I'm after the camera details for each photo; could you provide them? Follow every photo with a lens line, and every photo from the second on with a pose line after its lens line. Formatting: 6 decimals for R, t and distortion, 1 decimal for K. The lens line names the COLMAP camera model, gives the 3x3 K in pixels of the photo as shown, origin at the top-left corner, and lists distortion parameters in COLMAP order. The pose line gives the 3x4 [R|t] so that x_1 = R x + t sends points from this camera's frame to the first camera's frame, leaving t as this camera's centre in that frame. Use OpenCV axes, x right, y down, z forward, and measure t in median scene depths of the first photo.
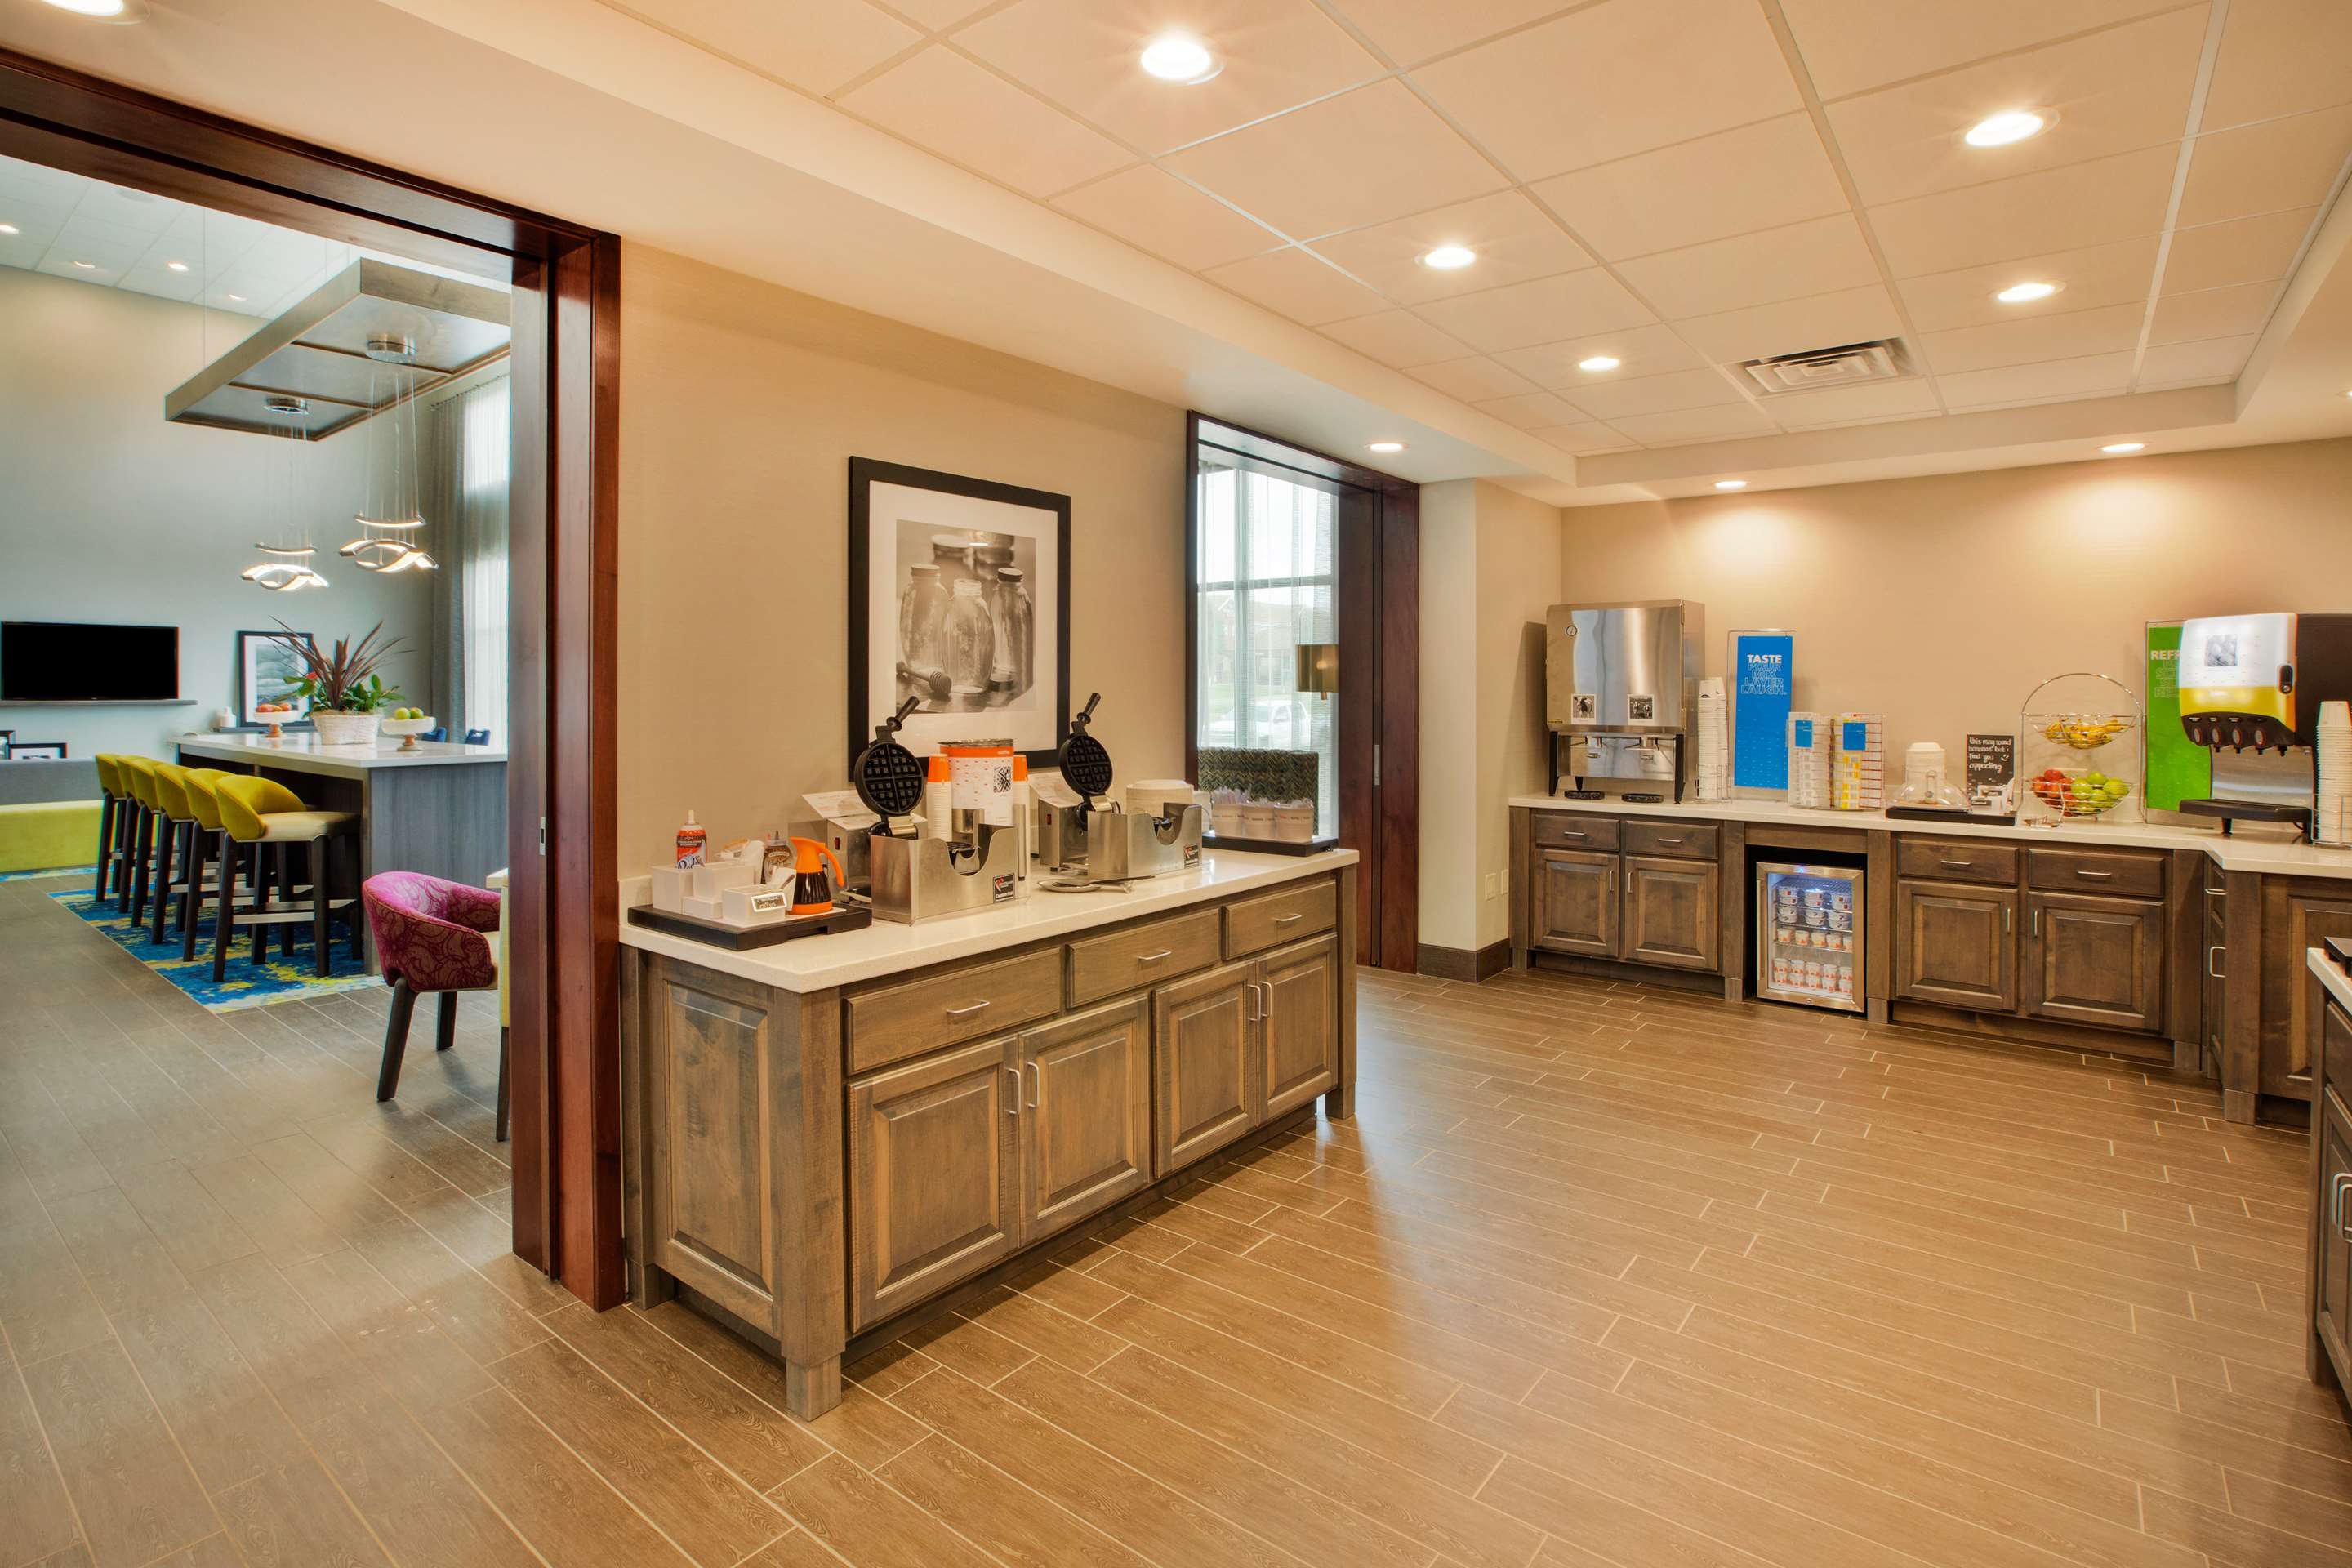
lens RADIAL K [[1162.3, 0, 1138.4], [0, 1162.3, 692.8], [0, 0, 1]] dist [-0.031504, 0.003700]
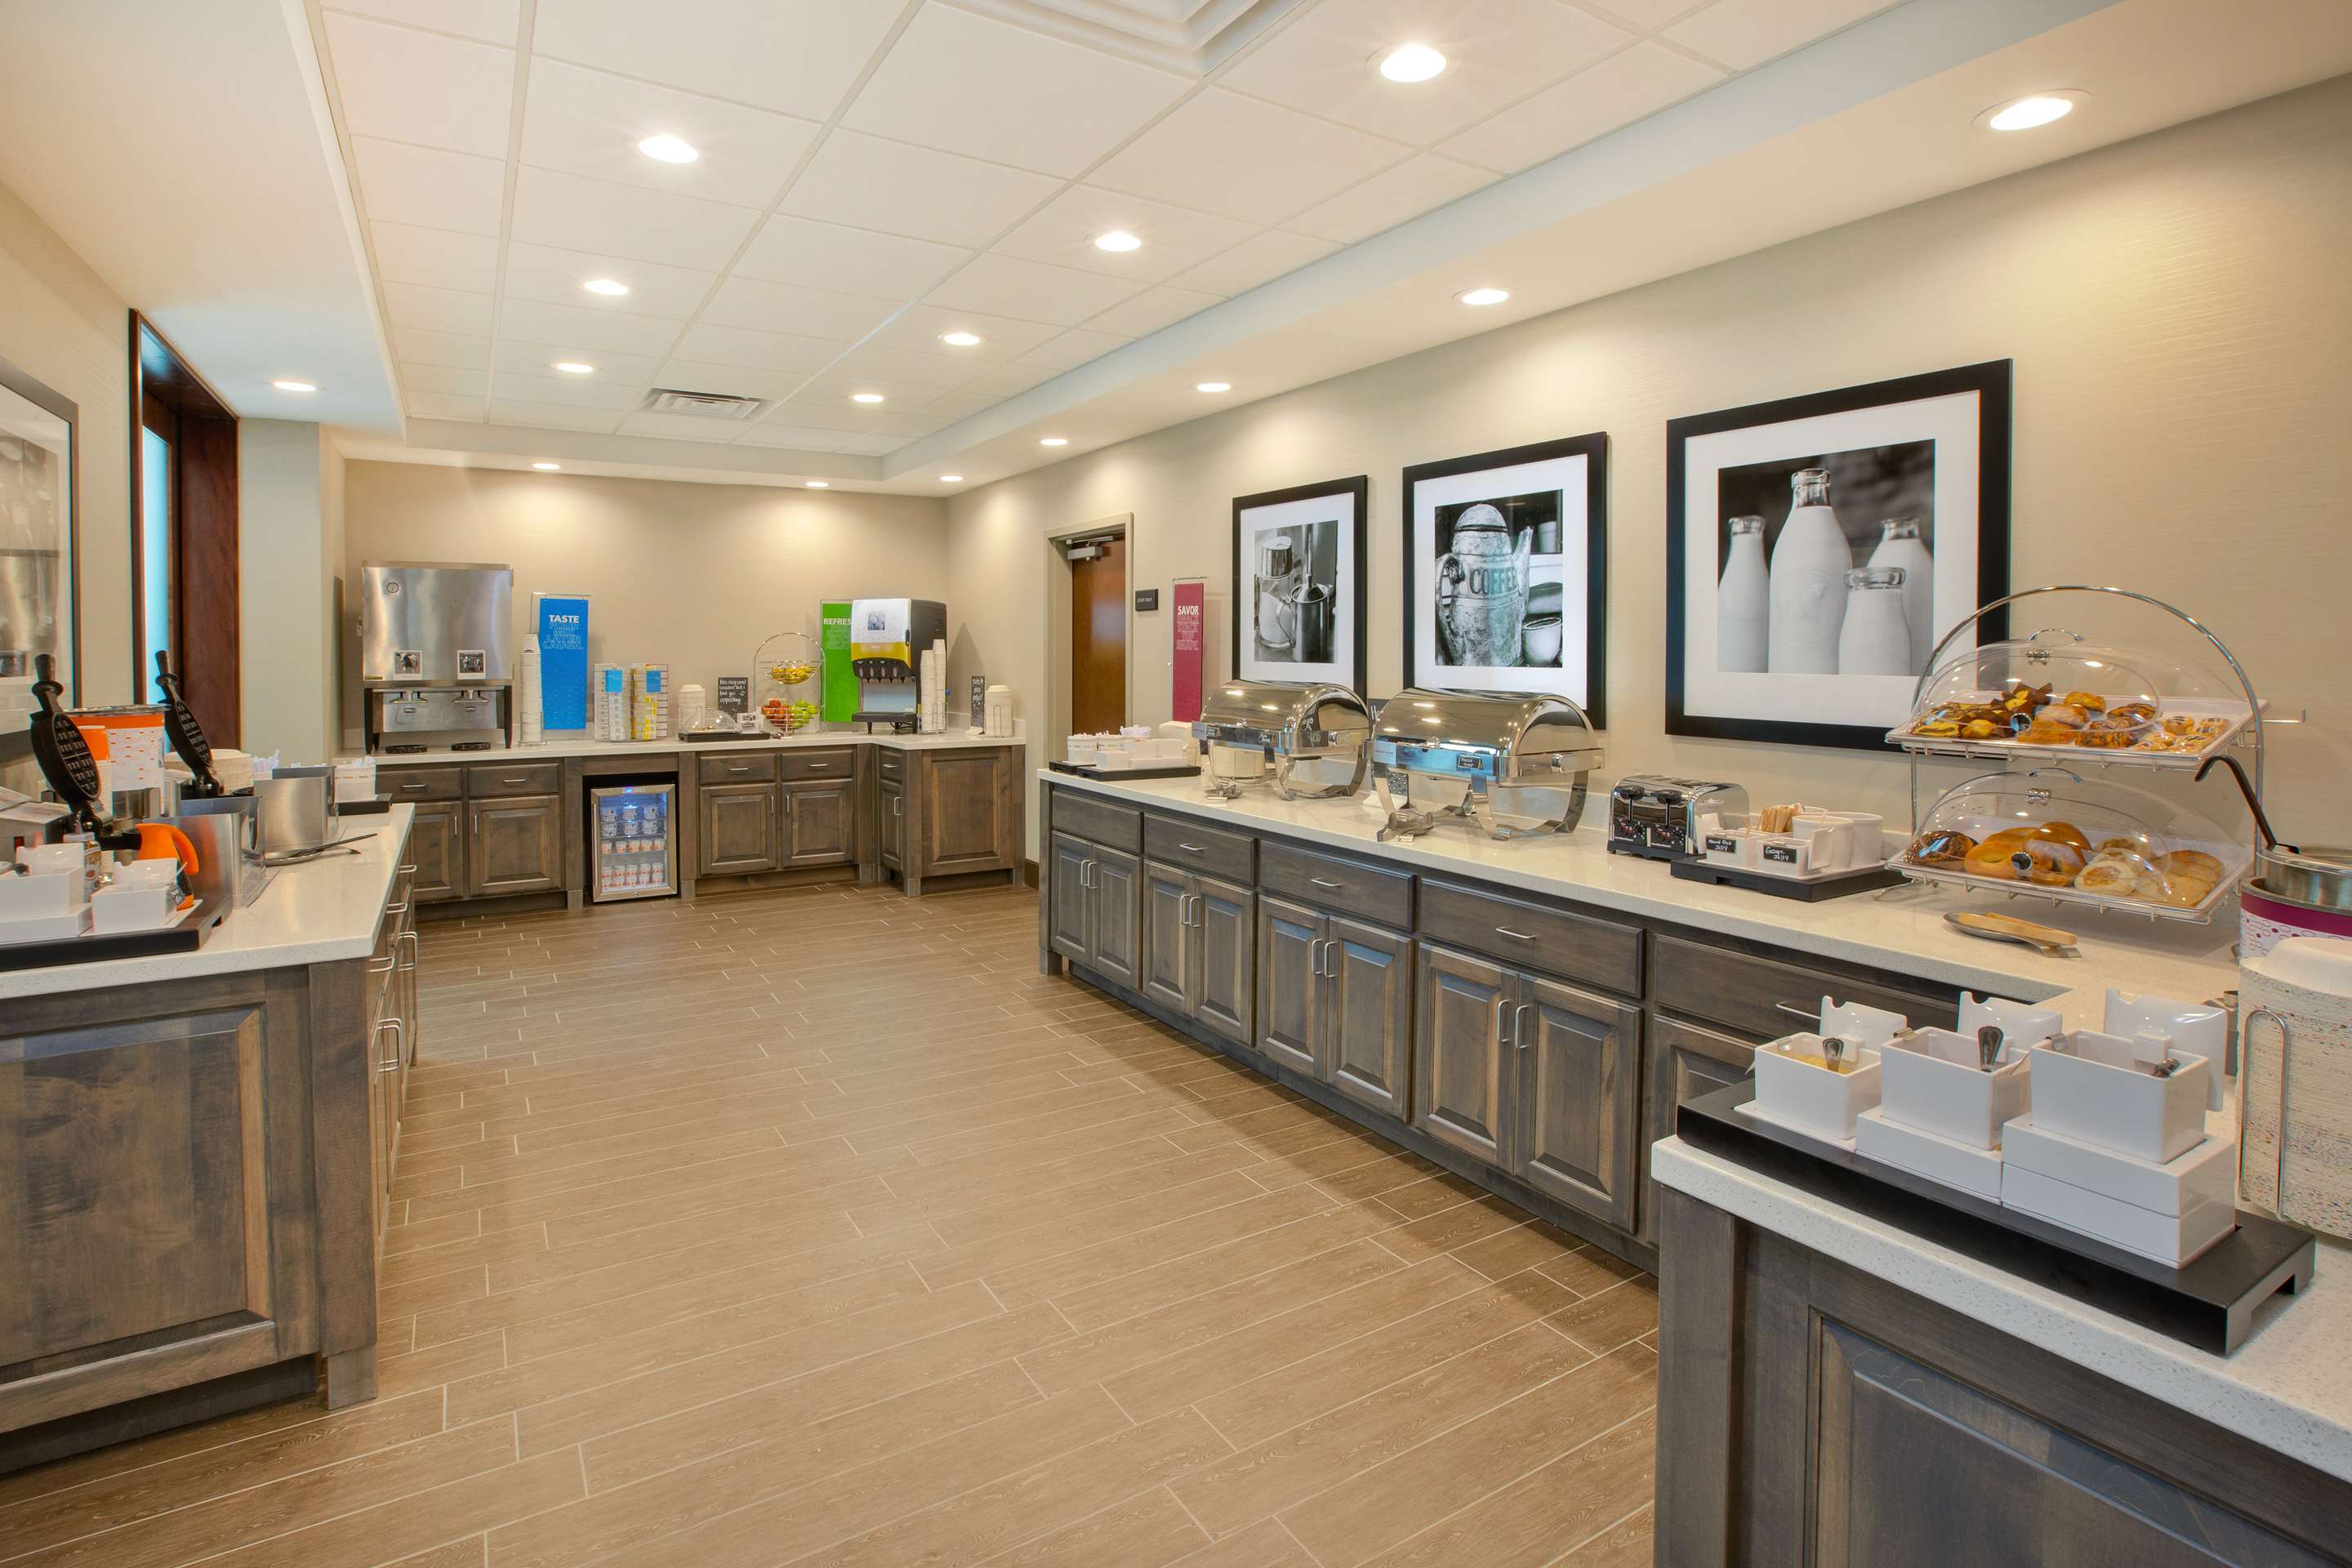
lens RADIAL K [[1199.7, 0, 1174.0], [0, 1199.7, 680.5], [0, 0, 1]] dist [-0.030564, 0.000749]
pose [[0.338719, -0.029966, 0.940410, -0.423930], [0.006704, 0.999544, 0.029435, 0.001647], [-0.940864, -0.003665, 0.338765, 0.012304]]
